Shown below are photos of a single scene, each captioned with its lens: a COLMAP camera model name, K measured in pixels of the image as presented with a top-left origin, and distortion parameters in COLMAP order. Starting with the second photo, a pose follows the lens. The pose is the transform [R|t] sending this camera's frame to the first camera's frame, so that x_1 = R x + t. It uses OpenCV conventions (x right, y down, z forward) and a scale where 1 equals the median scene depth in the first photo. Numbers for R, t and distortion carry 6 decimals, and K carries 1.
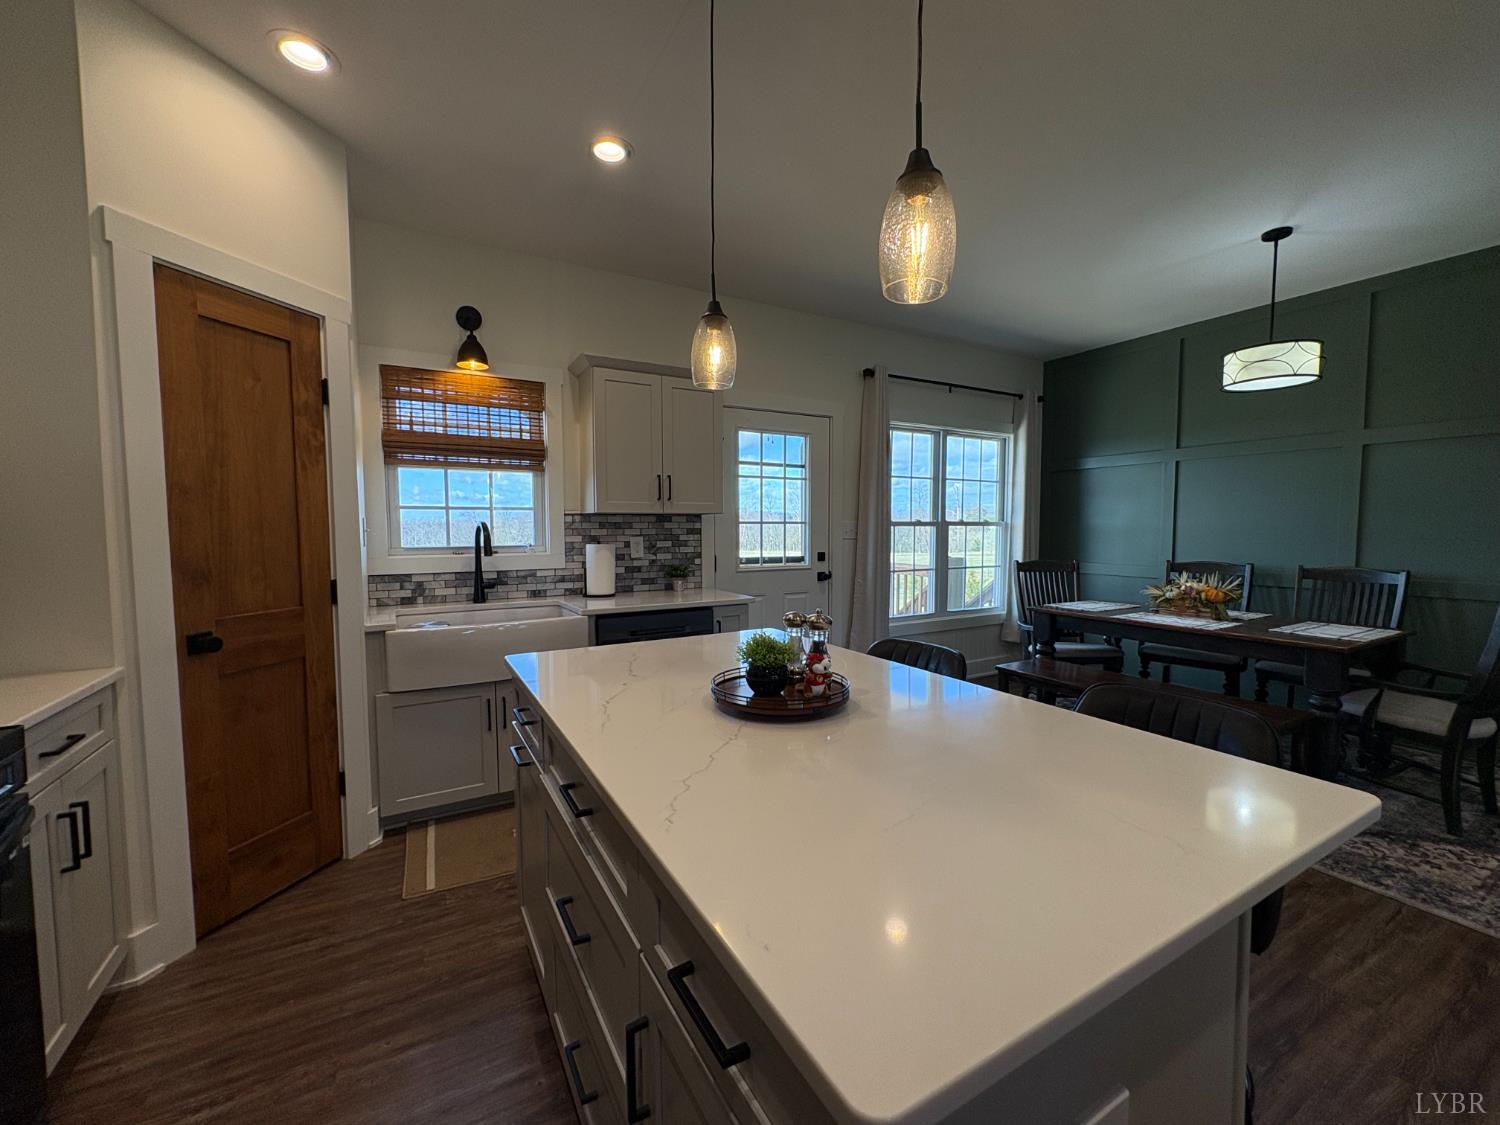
lens RADIAL K [[596.1, 0, 749.2], [0, 596.1, 562.3], [0, 0, 1]] dist [0.000021, 0.000157]
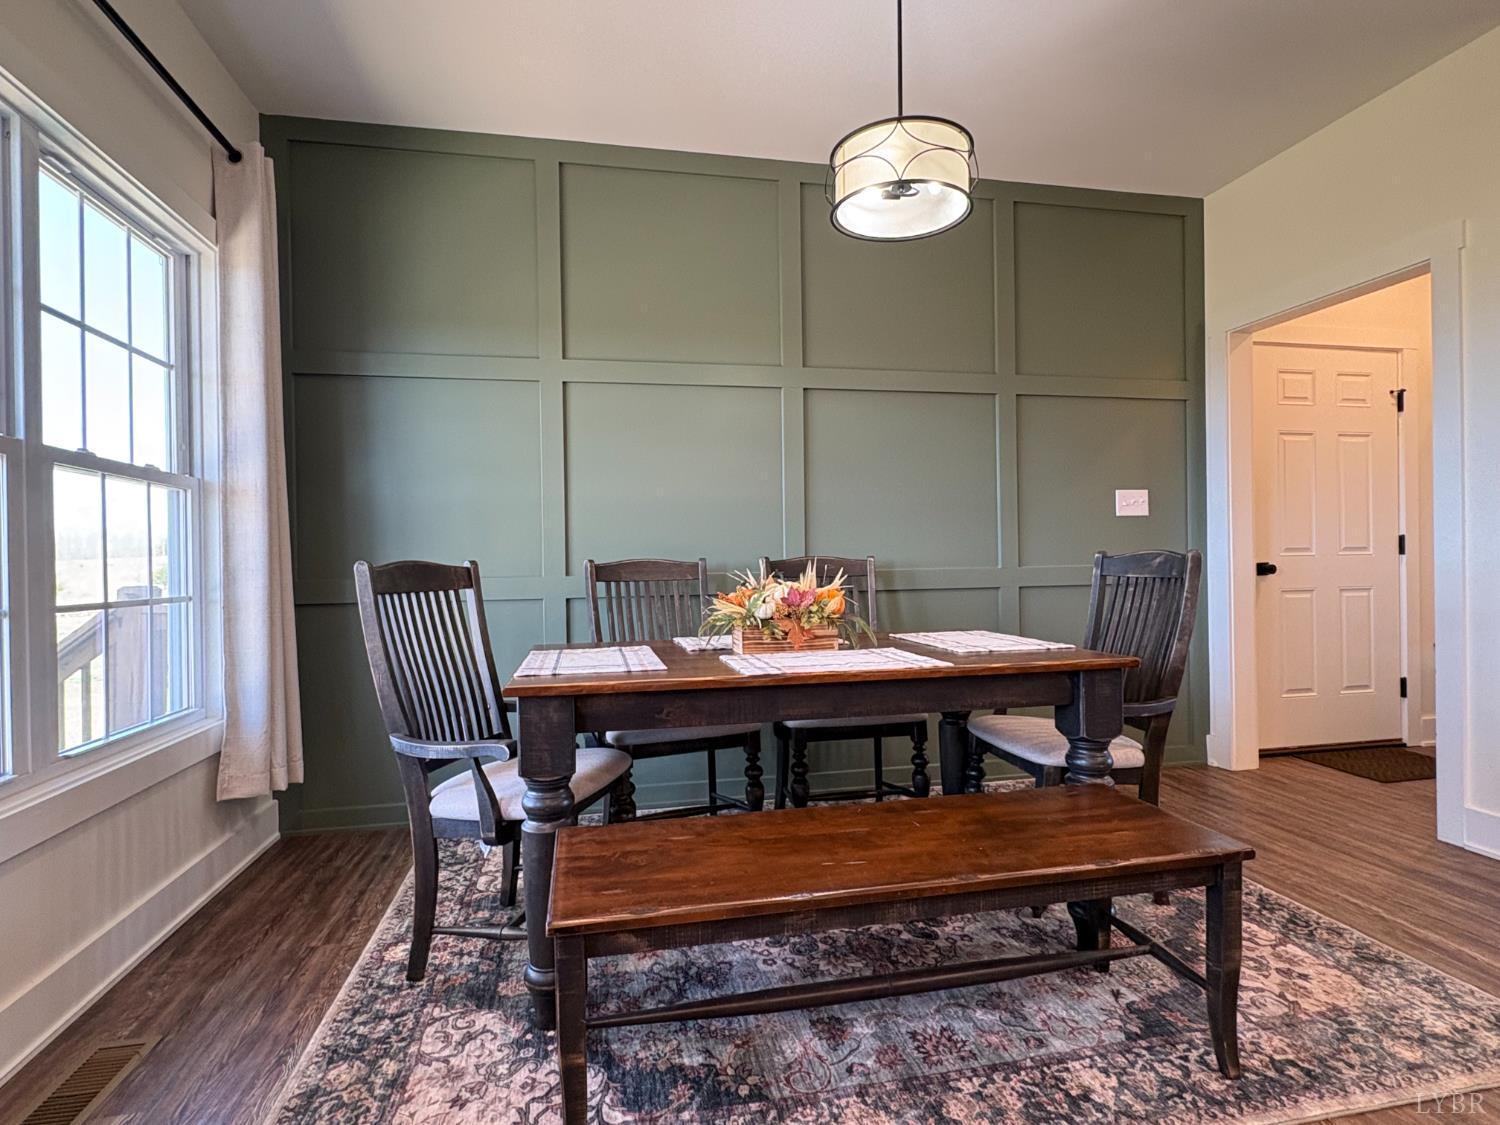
lens RADIAL K [[784.1, 0, 750.0], [0, 784.1, 562.5], [0, 0, 1]] dist [0.002917, 0.000694]
pose [[0.311742, -0.006597, 0.950144, 0.116480], [0.072157, 0.997253, -0.016751, 0.028120], [-0.947423, 0.073781, 0.311361, 0.851576]]
